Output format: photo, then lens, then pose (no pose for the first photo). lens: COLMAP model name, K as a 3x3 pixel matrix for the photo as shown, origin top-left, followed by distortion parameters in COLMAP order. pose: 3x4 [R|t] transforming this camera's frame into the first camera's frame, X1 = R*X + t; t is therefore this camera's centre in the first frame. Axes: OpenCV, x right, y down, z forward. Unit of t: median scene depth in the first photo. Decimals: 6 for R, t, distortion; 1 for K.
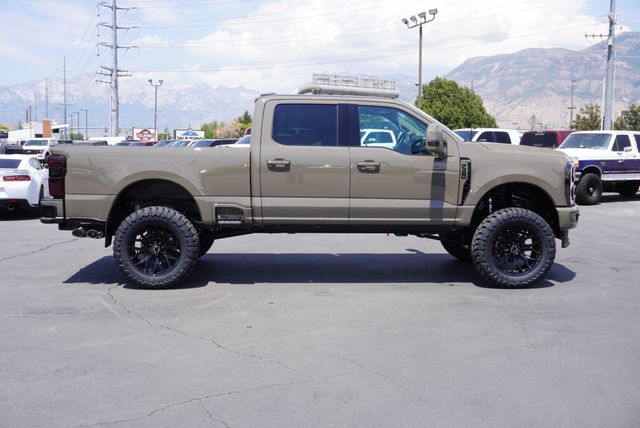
lens RADIAL K [[785.2, 0, 319.1], [0, 785.2, 214.4], [0, 0, 1]] dist [0.006696, 0.000000]
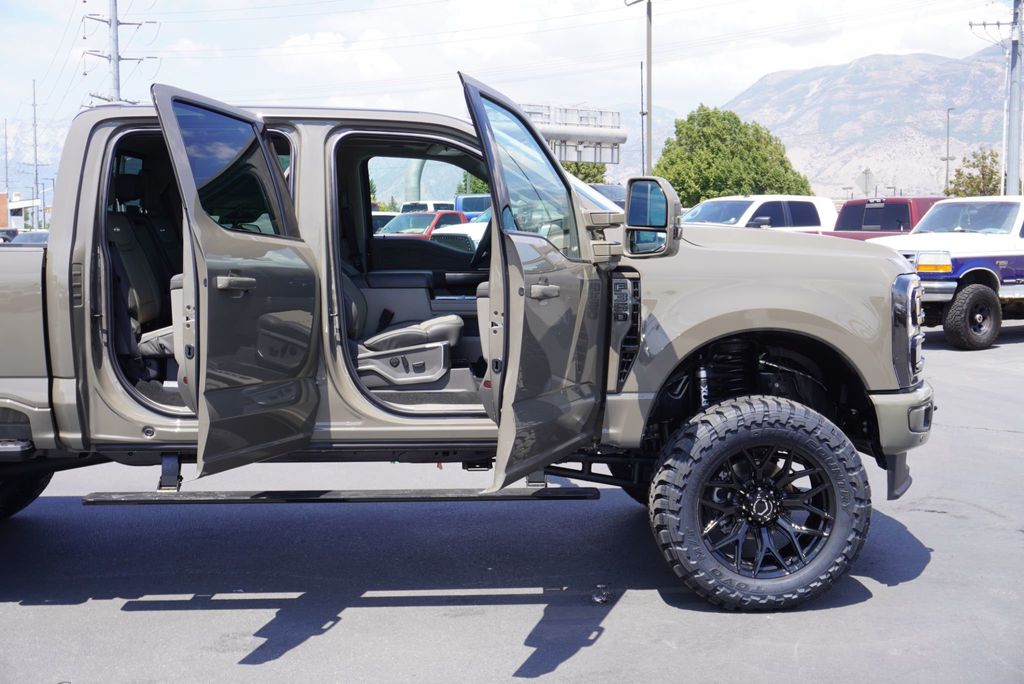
lens RADIAL K [[1374.6, 0, 509.8], [0, 1374.6, 340.8], [0, 0, 1]] dist [0.016191, 0.000000]
pose [[0.999910, -0.013426, -0.000317, 0.049717], [0.013423, 0.999874, -0.008487, -0.012029], [0.000431, 0.008482, 0.999964, 0.130703]]
